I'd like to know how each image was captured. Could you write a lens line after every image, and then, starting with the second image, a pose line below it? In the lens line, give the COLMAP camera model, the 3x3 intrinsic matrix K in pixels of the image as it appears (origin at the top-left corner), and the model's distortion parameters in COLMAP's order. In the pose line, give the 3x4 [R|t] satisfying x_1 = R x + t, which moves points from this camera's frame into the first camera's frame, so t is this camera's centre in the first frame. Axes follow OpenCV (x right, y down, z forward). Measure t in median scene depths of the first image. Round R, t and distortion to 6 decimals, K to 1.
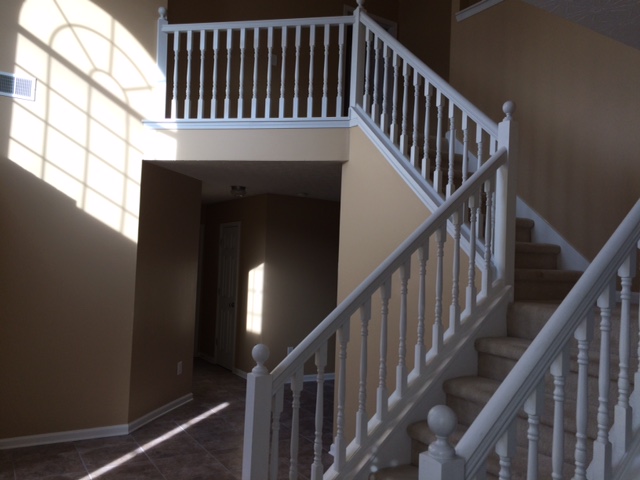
lens RADIAL K [[553.4, 0, 321.5], [0, 553.4, 238.7], [0, 0, 1]] dist [0.057937, -0.078964]
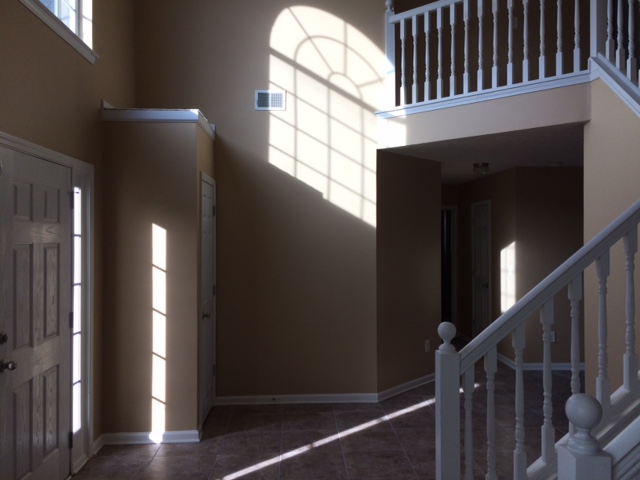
lens RADIAL K [[553.4, 0, 318.6], [0, 553.4, 240.5], [0, 0, 1]] dist [0.057937, -0.078964]
pose [[0.865213, -0.041742, -0.499664, 0.108162], [0.059041, 0.998077, 0.018855, 0.006409], [0.497916, -0.045814, 0.866014, 0.016144]]
